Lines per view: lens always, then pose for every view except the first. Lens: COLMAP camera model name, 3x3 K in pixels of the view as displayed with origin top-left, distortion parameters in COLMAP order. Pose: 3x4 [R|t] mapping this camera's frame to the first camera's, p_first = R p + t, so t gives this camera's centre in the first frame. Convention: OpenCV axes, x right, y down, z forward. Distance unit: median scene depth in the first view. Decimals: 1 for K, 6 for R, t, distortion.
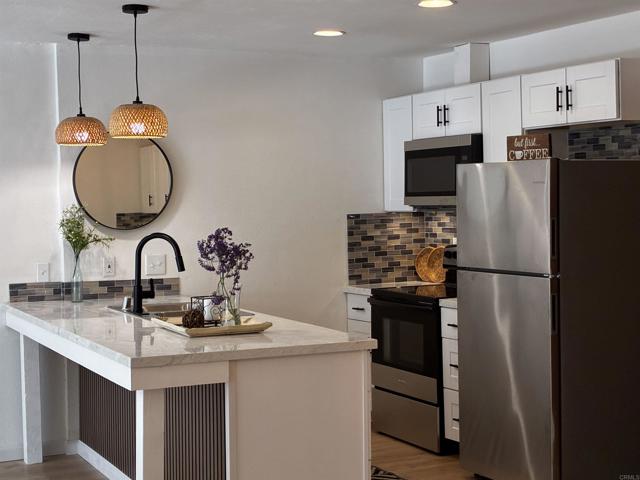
lens RADIAL K [[1109.4, 0, 318.3], [0, 1109.4, 237.4], [0, 0, 1]] dist [0.055395, 0.000000]
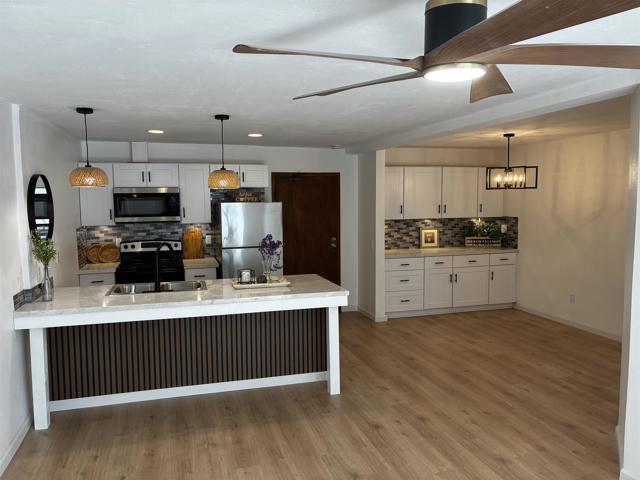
lens RADIAL K [[488.0, 0, 315.8], [0, 488.0, 239.6], [0, 0, 1]] dist [0.025504, -0.017512]
pose [[0.176855, -0.063156, 0.982208, -0.749811], [0.041901, 0.997518, 0.056596, -0.035707], [-0.983345, 0.031146, 0.179063, 0.576102]]
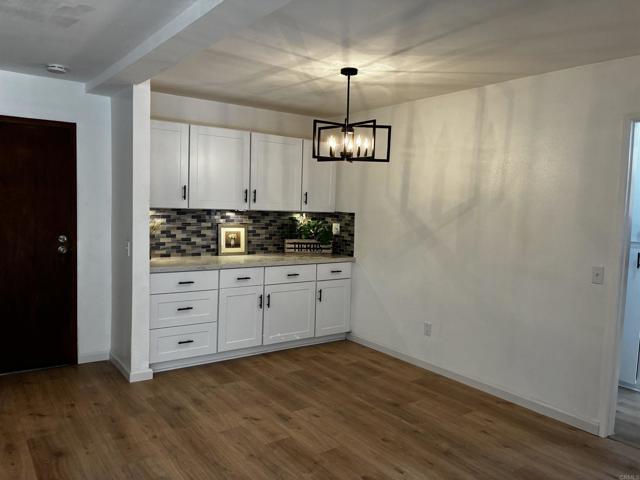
lens RADIAL K [[488.0, 0, 321.3], [0, 488.0, 239.4], [0, 0, 1]] dist [0.025504, -0.017512]
pose [[-0.169540, -0.053474, 0.984072, -0.369270], [0.006175, 0.998450, 0.055319, -0.006719], [-0.985504, 0.015456, -0.168947, 0.514468]]
